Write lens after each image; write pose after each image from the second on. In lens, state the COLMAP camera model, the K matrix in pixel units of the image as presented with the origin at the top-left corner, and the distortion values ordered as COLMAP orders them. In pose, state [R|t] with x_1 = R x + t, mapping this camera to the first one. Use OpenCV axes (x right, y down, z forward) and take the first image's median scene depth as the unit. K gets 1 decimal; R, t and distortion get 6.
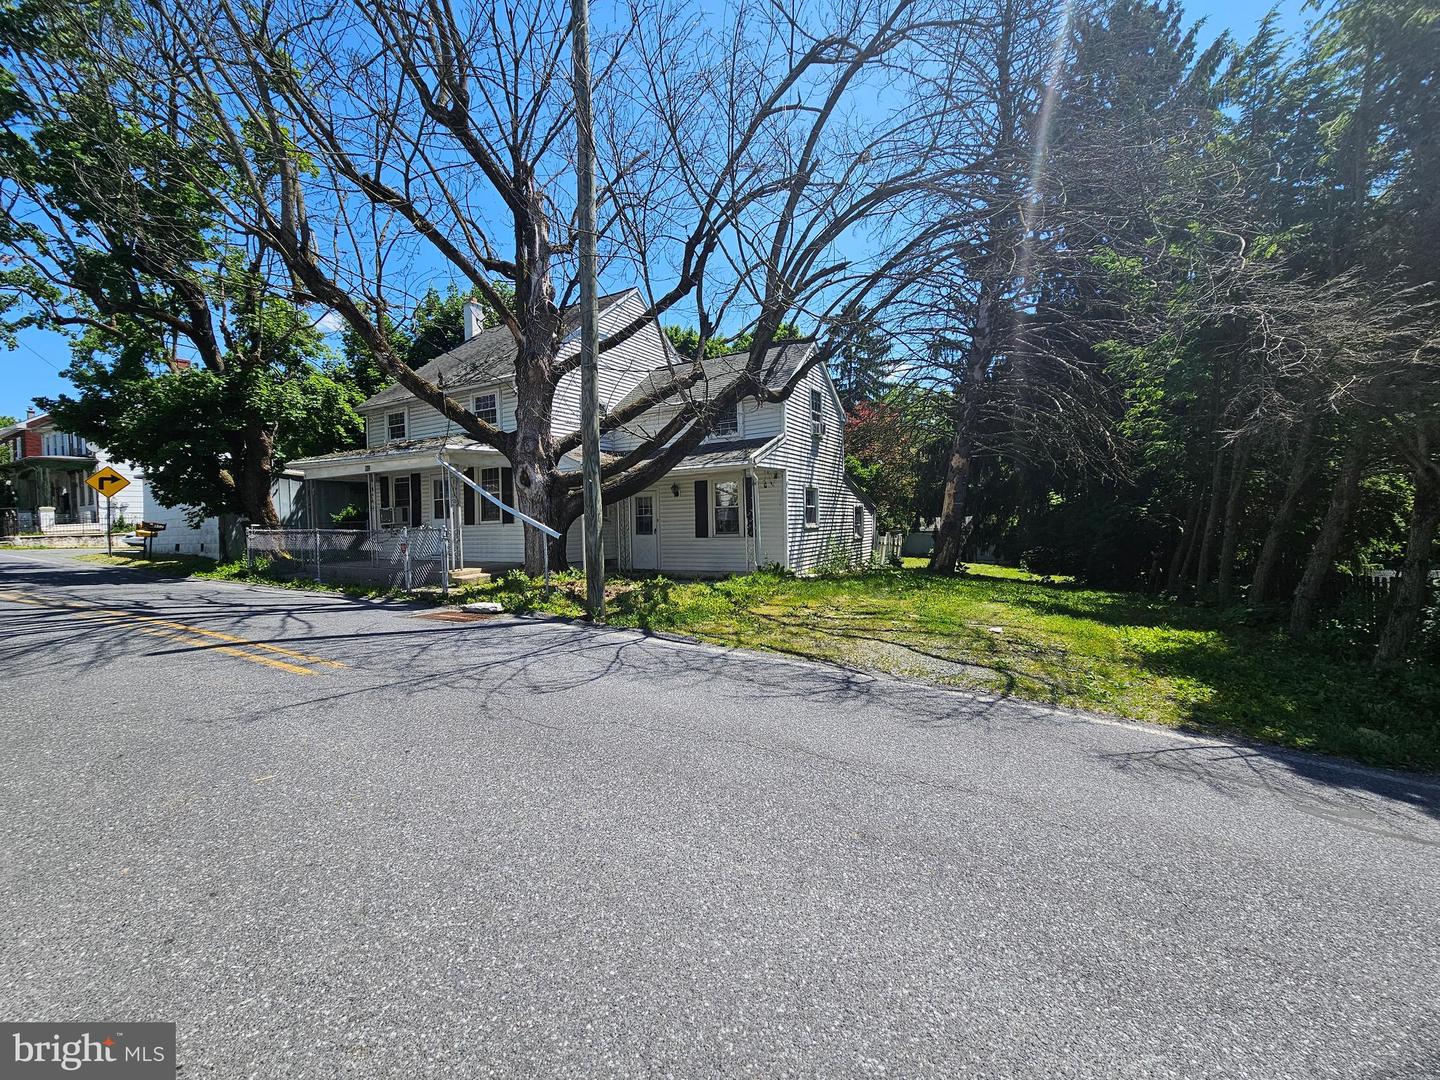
lens RADIAL K [[577.6, 0, 720.0], [0, 577.6, 540.0], [0, 0, 1]] dist [0.000495, 0.000009]
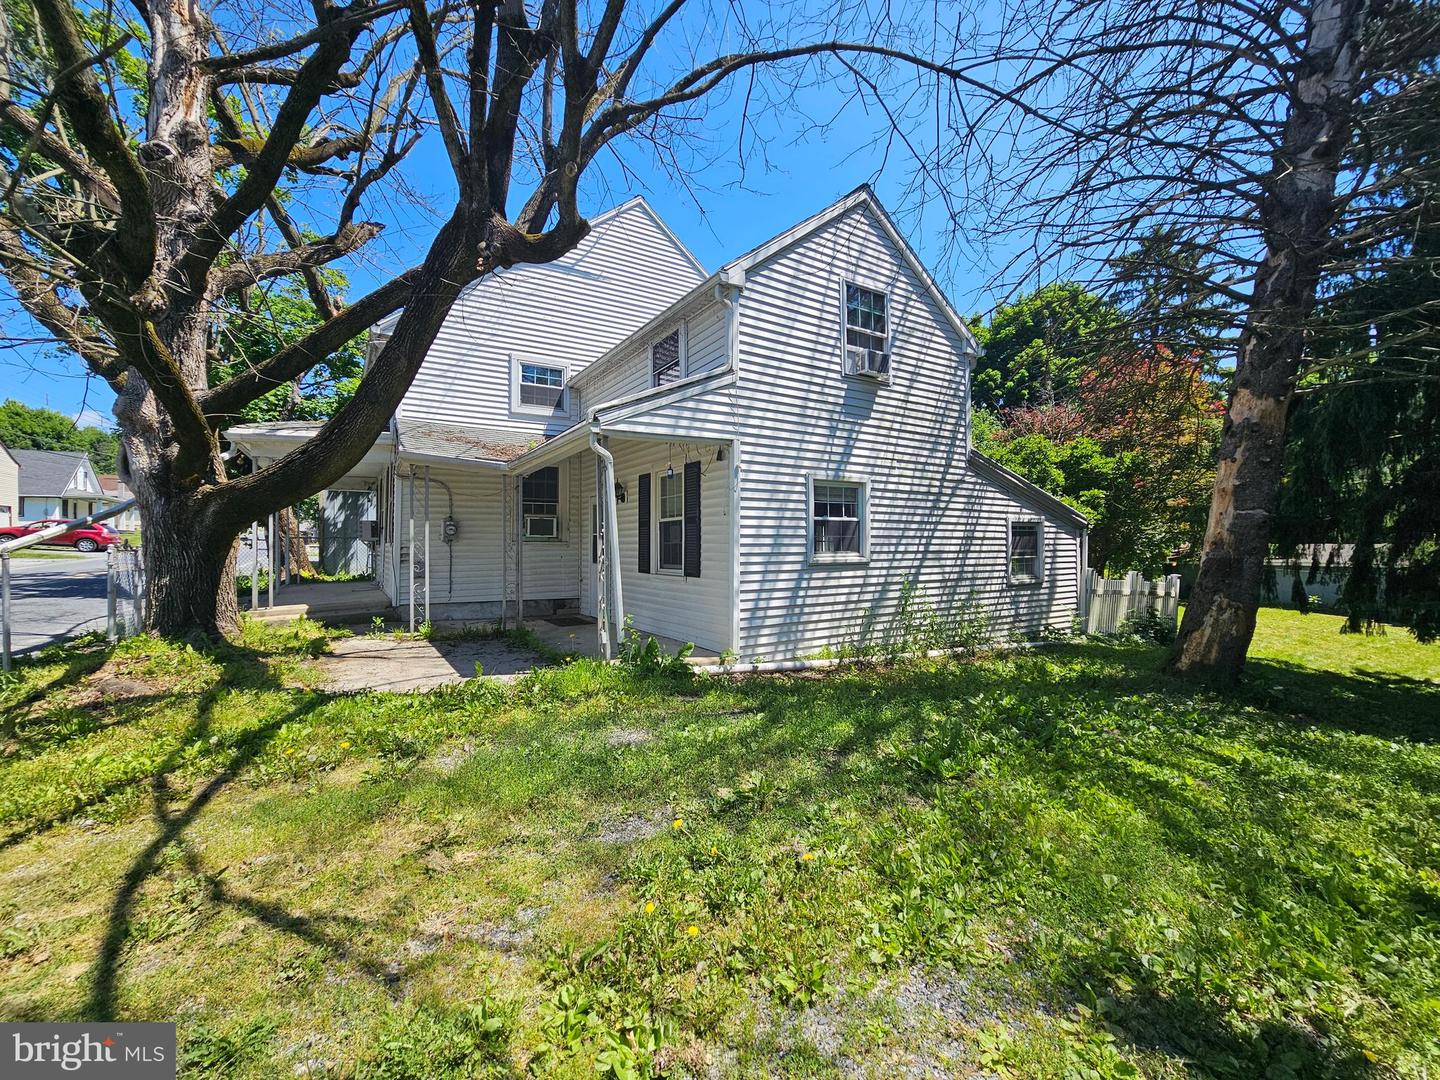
lens RADIAL K [[577.8, 0, 720.0], [0, 577.8, 540.0], [0, 0, 1]] dist [-0.001808, -0.000169]
pose [[0.886123, 0.016570, -0.463154, 0.291151], [-0.030753, 0.999260, -0.023086, -0.025159], [0.462428, 0.034700, 0.885977, 0.510326]]
